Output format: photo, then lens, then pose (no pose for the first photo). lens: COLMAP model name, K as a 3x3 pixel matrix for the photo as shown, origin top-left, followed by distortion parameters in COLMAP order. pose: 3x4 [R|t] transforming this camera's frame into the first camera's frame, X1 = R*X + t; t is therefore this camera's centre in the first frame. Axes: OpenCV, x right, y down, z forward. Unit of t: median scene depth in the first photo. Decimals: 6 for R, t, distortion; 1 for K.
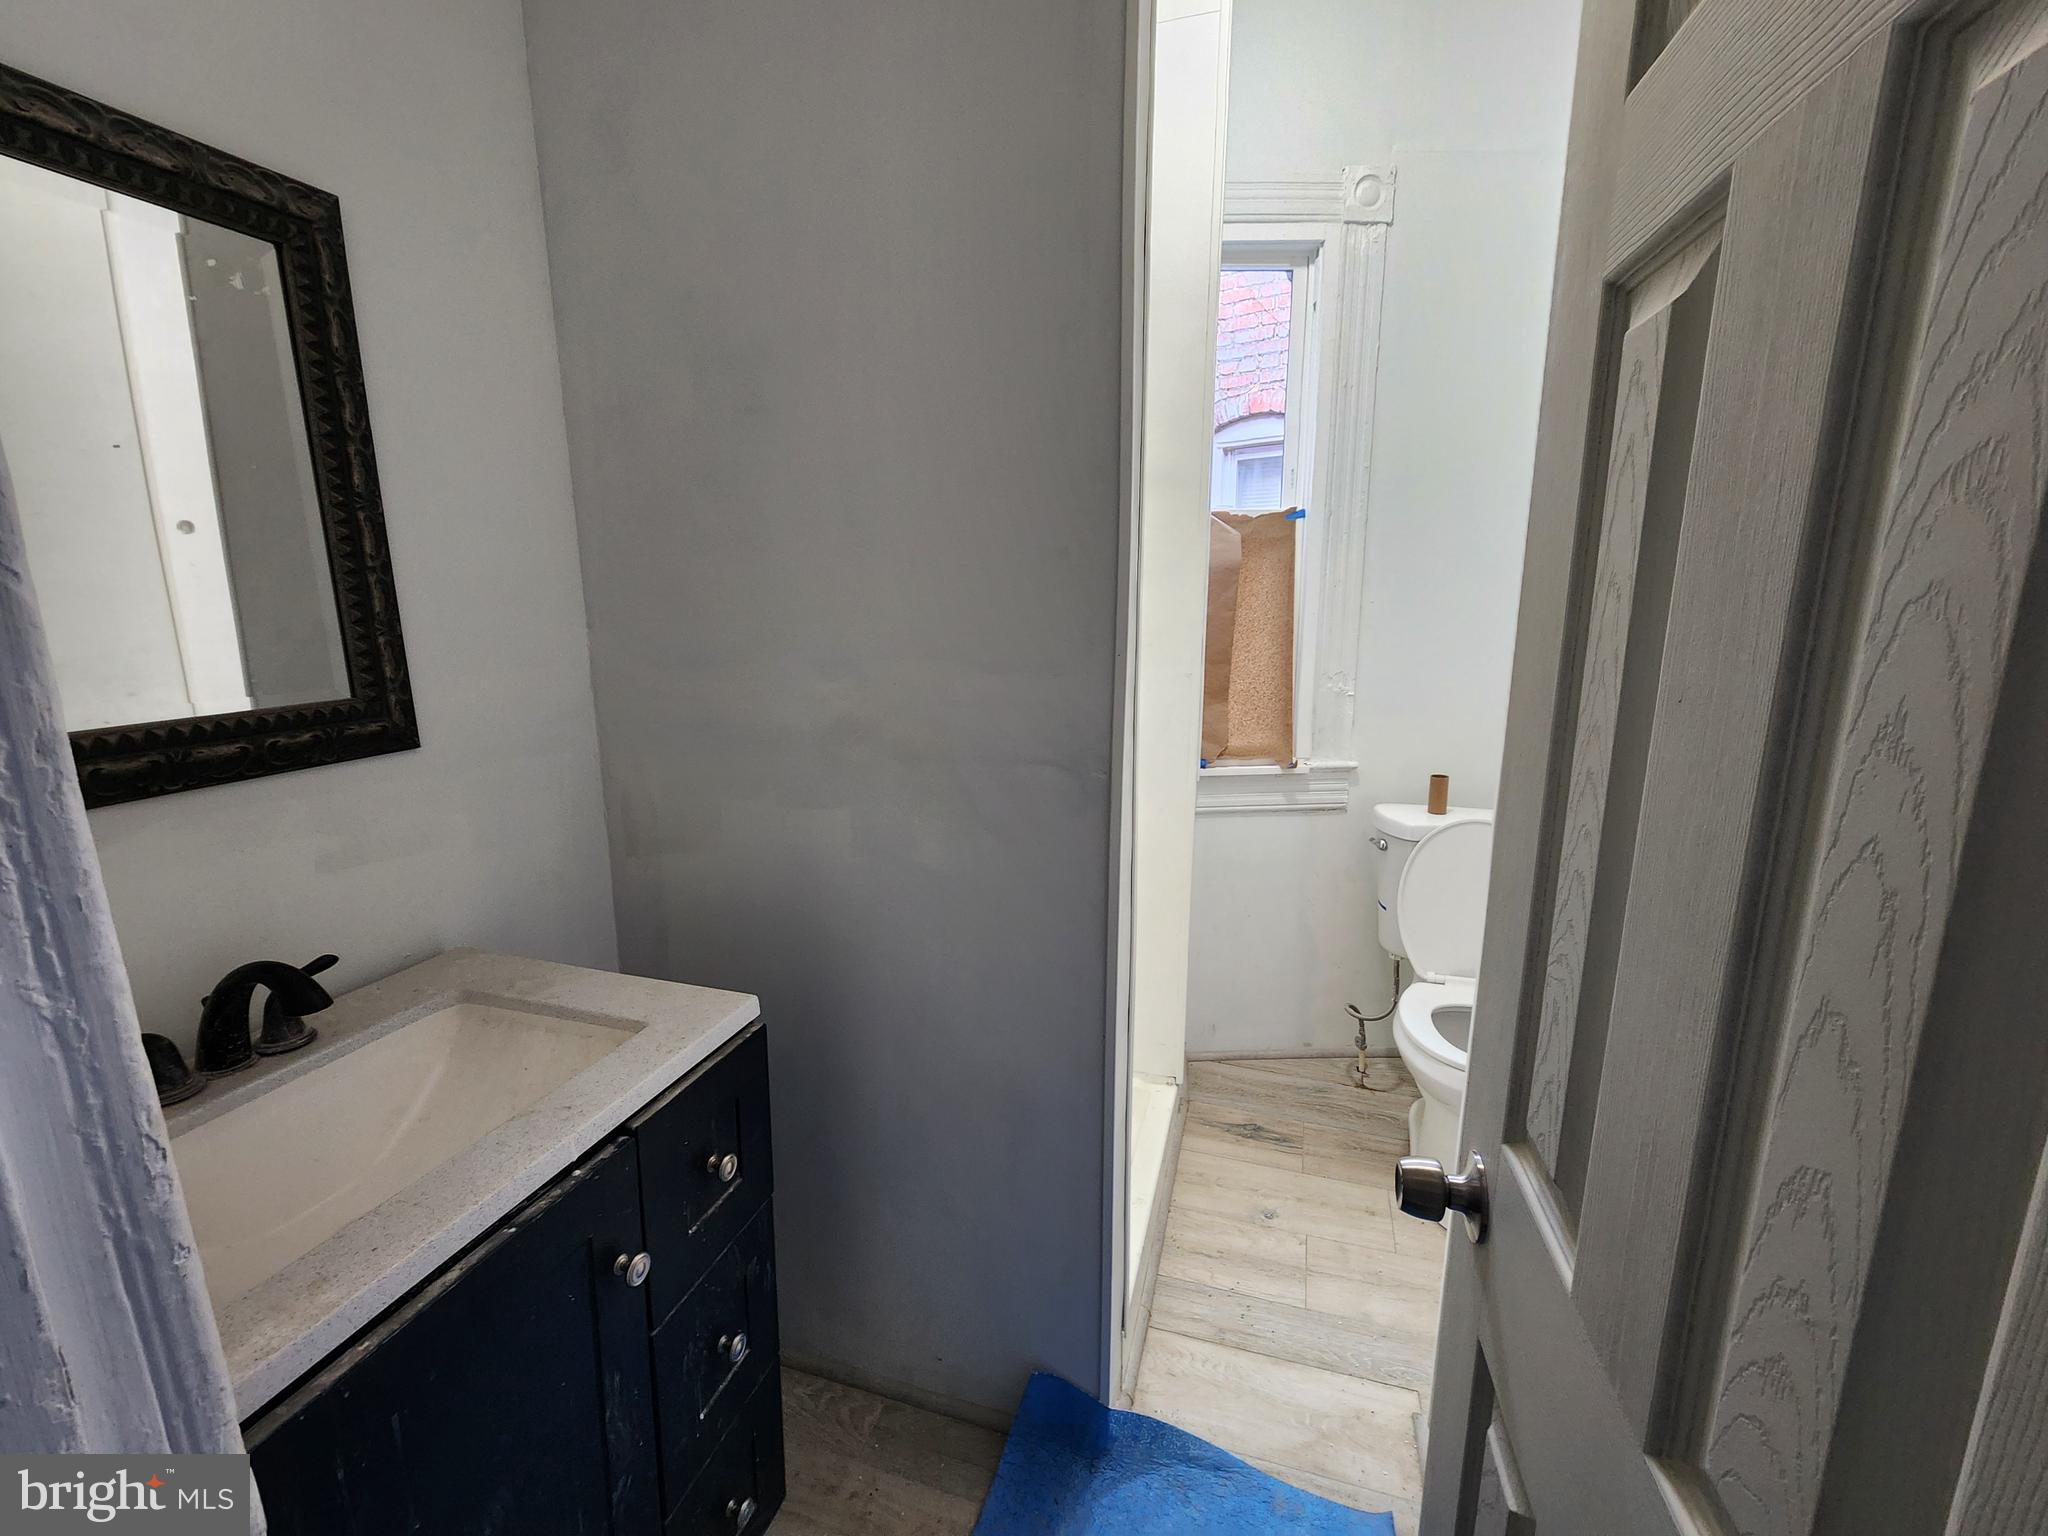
lens RADIAL K [[843.3, 0, 1018.4], [0, 843.3, 763.7], [0, 0, 1]] dist [-0.004320, 0.001339]
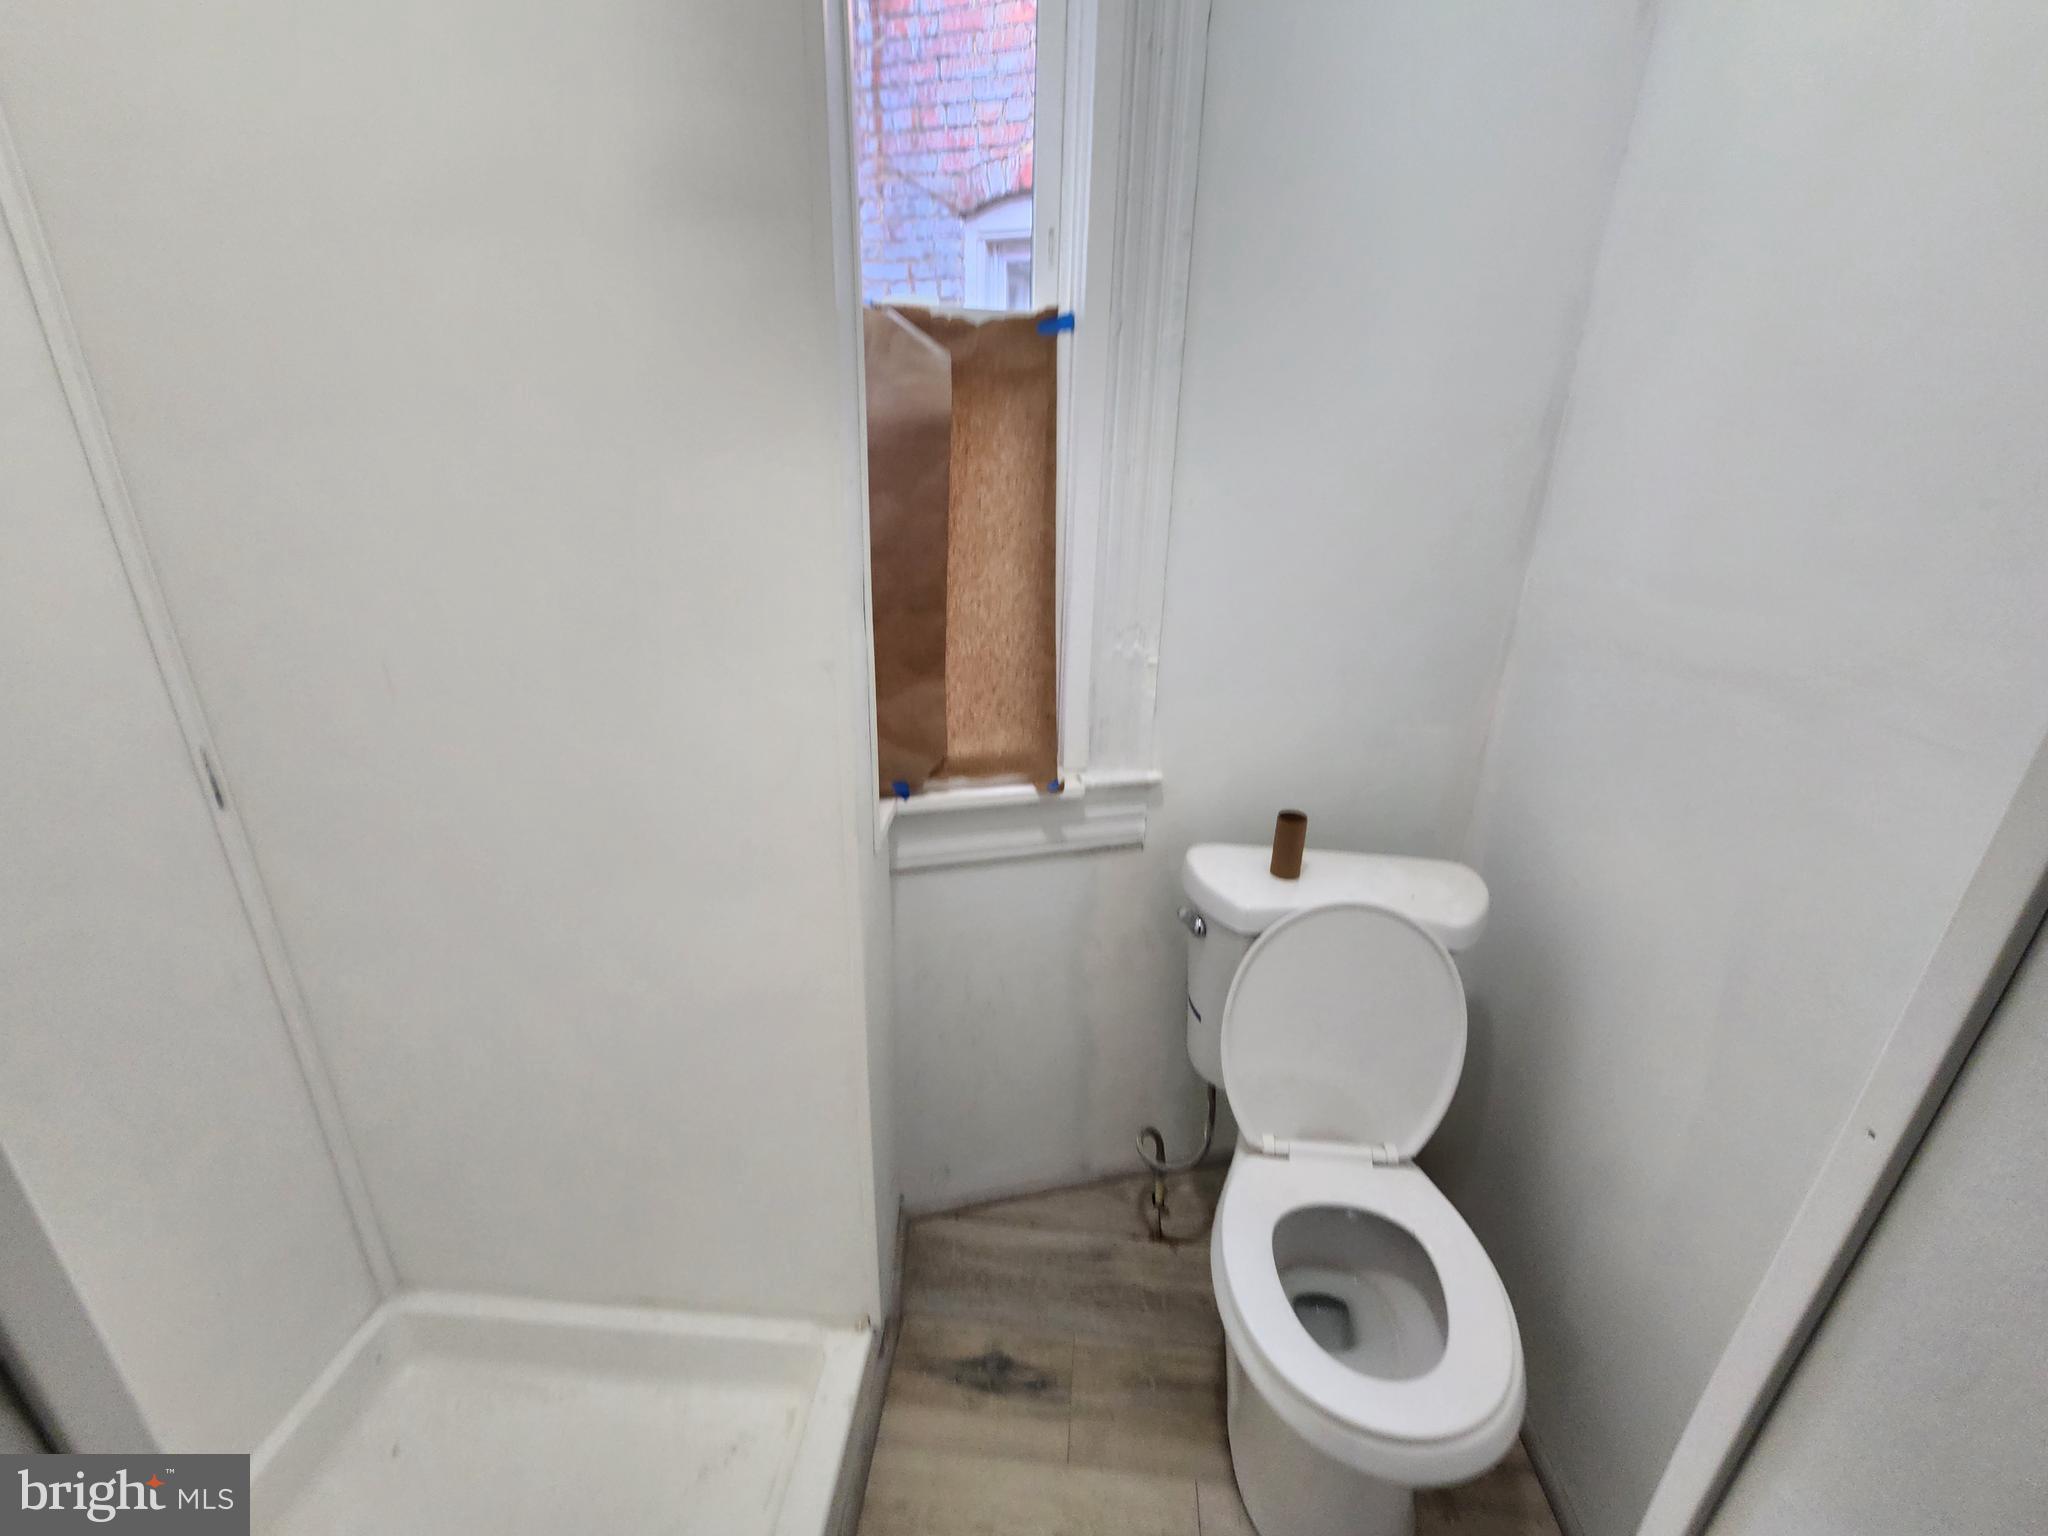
lens RADIAL K [[843.3, 0, 1023.0], [0, 843.3, 774.4], [0, 0, 1]] dist [-0.004320, 0.001339]
pose [[0.974231, -0.051976, 0.219481, 0.174641], [0.012792, 0.984253, 0.176304, -0.109924], [-0.225188, -0.168953, 0.959555, 0.445007]]
